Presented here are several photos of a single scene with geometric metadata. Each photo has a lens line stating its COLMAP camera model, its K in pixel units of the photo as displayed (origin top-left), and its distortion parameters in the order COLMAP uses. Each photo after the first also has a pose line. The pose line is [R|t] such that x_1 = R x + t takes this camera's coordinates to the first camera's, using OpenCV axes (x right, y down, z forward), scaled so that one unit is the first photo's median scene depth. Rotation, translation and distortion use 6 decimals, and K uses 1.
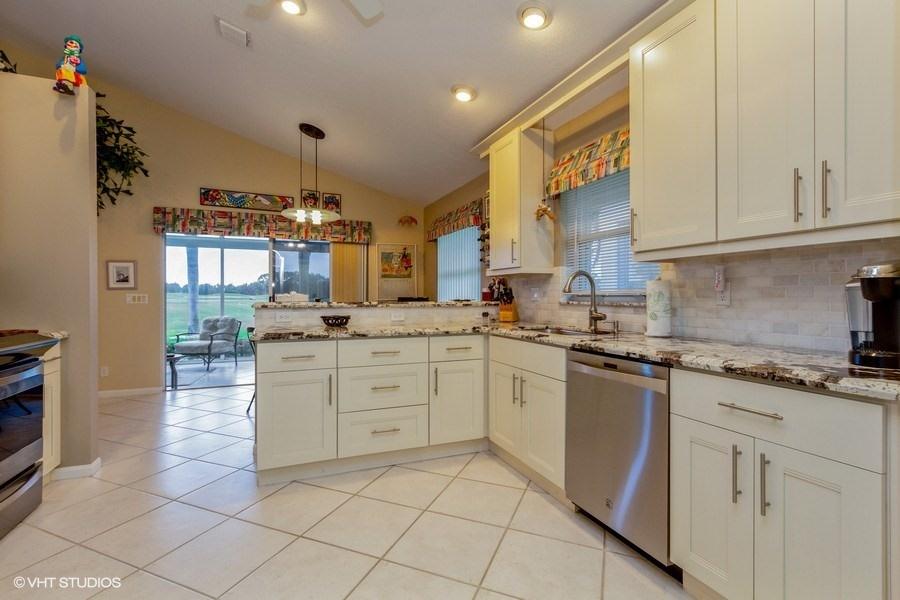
lens RADIAL K [[415.4, 0, 452.8], [0, 415.4, 297.2], [0, 0, 1]] dist [-0.000947, -0.000784]
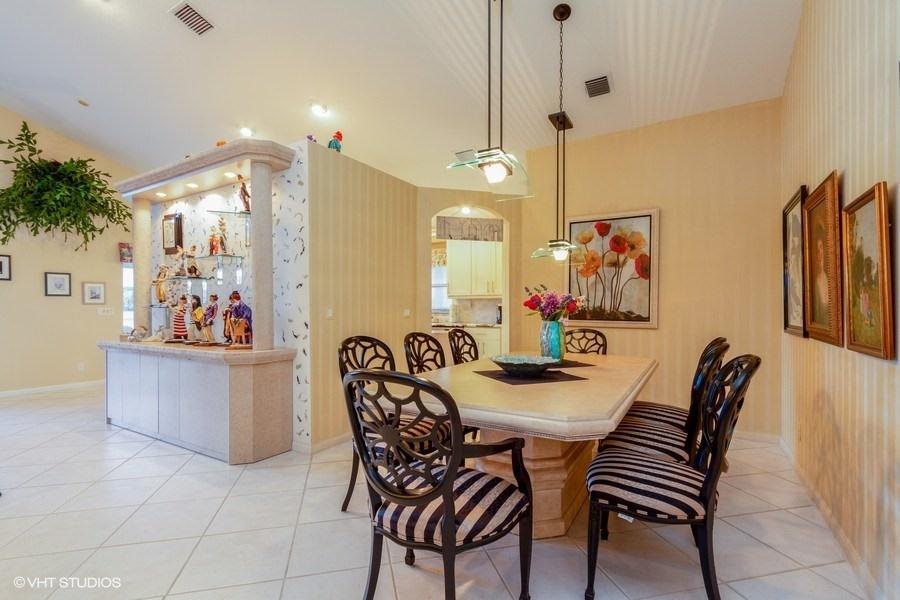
lens RADIAL K [[415.4, 0, 447.2], [0, 415.4, 306.7], [0, 0, 1]] dist [-0.000947, -0.000784]
pose [[0.799926, 0.008624, 0.600037, -0.687998], [-0.000060, 0.999898, -0.014292, 0.008112], [-0.600099, 0.011396, 0.799844, -0.721995]]
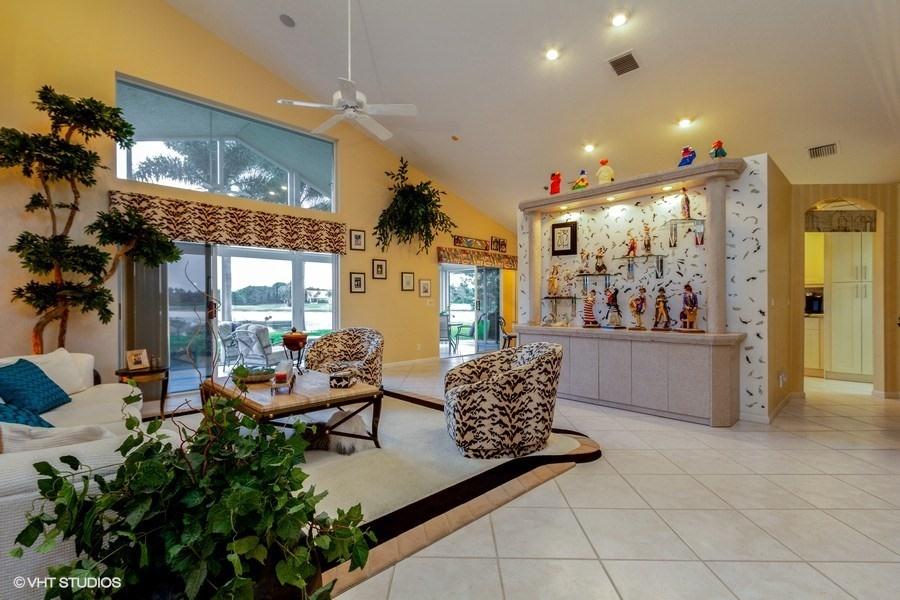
lens RADIAL K [[415.4, 0, 450.7], [0, 415.4, 300.8], [0, 0, 1]] dist [-0.000947, -0.000784]
pose [[0.931146, 0.003170, 0.364633, -1.312813], [0.001026, 0.999935, -0.011313, 0.014154], [-0.364645, 0.010908, 0.931083, -0.558771]]
